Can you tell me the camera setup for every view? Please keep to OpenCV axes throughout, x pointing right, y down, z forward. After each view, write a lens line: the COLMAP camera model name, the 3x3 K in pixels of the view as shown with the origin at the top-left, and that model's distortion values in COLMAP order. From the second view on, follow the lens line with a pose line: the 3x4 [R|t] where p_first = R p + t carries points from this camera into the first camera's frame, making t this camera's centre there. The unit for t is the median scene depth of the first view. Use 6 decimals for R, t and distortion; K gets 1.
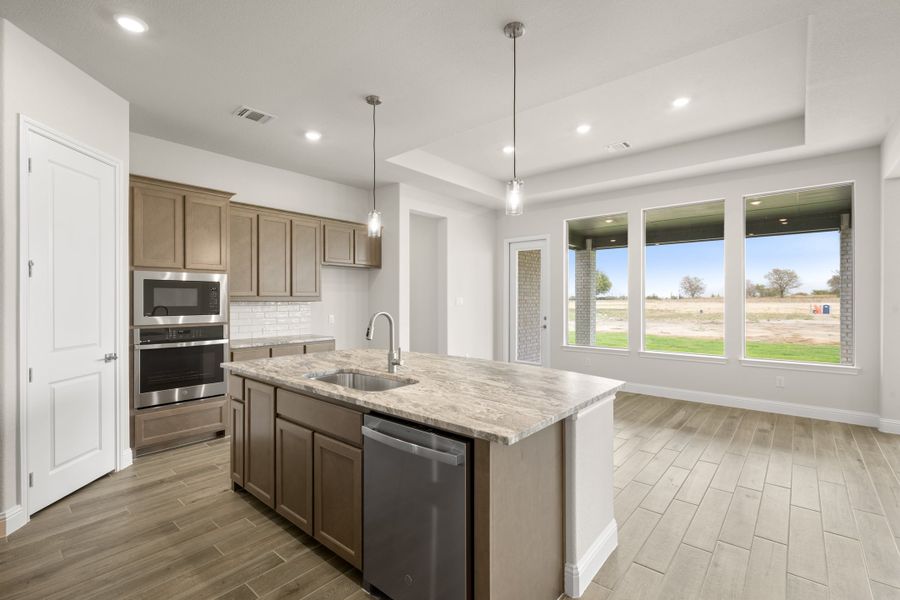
lens RADIAL K [[413.0, 0, 451.3], [0, 413.0, 300.3], [0, 0, 1]] dist [0.002822, 0.000864]
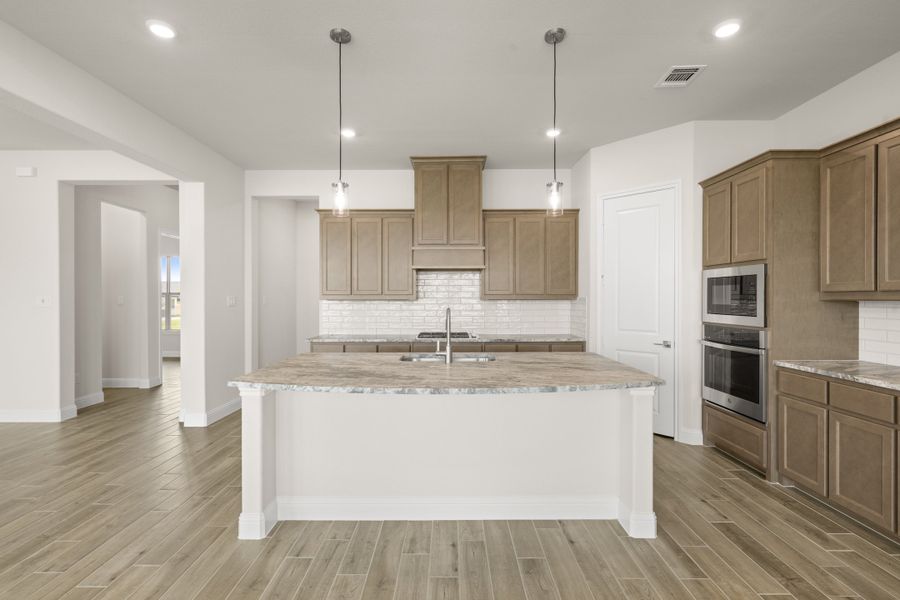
lens RADIAL K [[413.0, 0, 446.2], [0, 413.0, 300.8], [0, 0, 1]] dist [0.002822, 0.000864]
pose [[-0.764875, 0.007941, -0.644130, 0.427929], [0.002432, 0.999952, 0.009440, -0.004508], [0.644174, 0.005654, -0.764858, 1.355581]]
